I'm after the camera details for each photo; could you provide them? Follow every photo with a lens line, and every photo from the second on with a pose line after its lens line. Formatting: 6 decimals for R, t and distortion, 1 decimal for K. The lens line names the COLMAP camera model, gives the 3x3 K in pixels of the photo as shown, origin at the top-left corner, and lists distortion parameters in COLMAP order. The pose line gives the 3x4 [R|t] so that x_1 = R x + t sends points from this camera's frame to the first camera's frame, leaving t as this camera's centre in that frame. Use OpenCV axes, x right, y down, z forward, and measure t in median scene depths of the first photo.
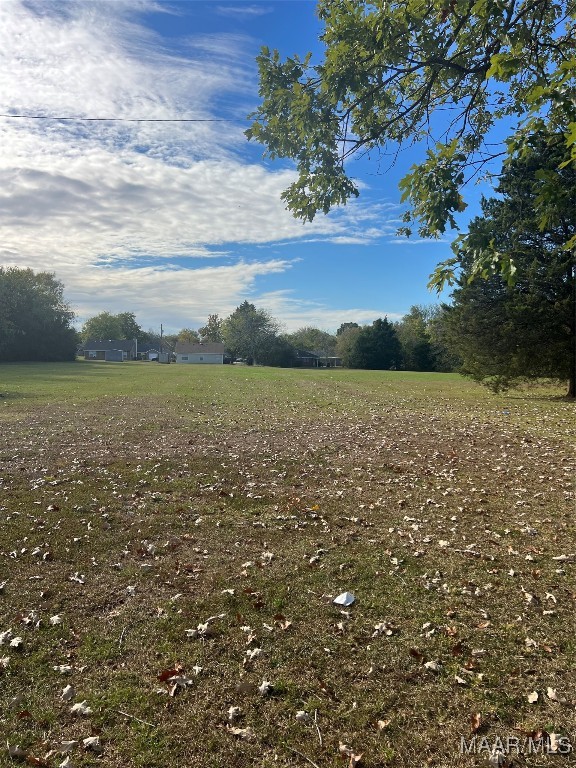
lens RADIAL K [[585.3, 0, 289.2], [0, 585.3, 384.8], [0, 0, 1]] dist [0.045921, -0.003477]
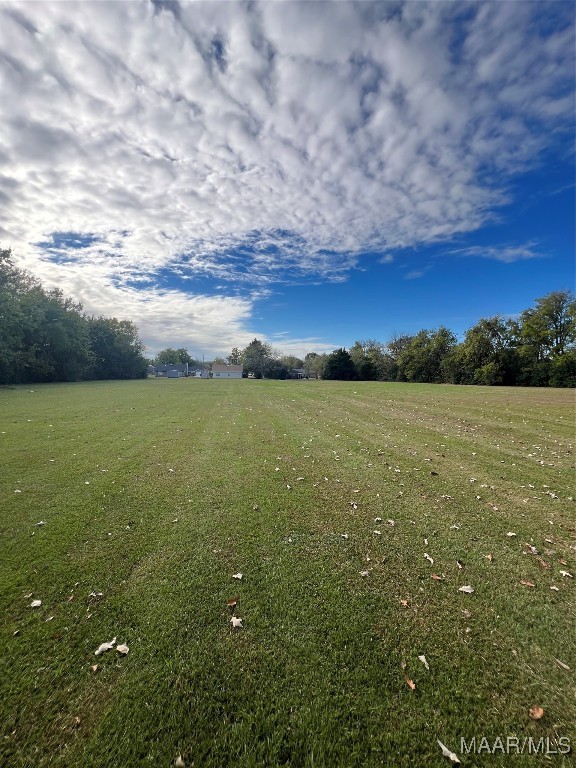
lens RADIAL K [[308.2, 0, 286.1], [0, 308.2, 382.5], [0, 0, 1]] dist [-0.011393, -0.000068]
pose [[0.998776, -0.016049, 0.046778, -0.030360], [0.016780, 0.999743, -0.015274, -0.008577], [-0.046521, 0.016040, 0.998789, 0.148462]]
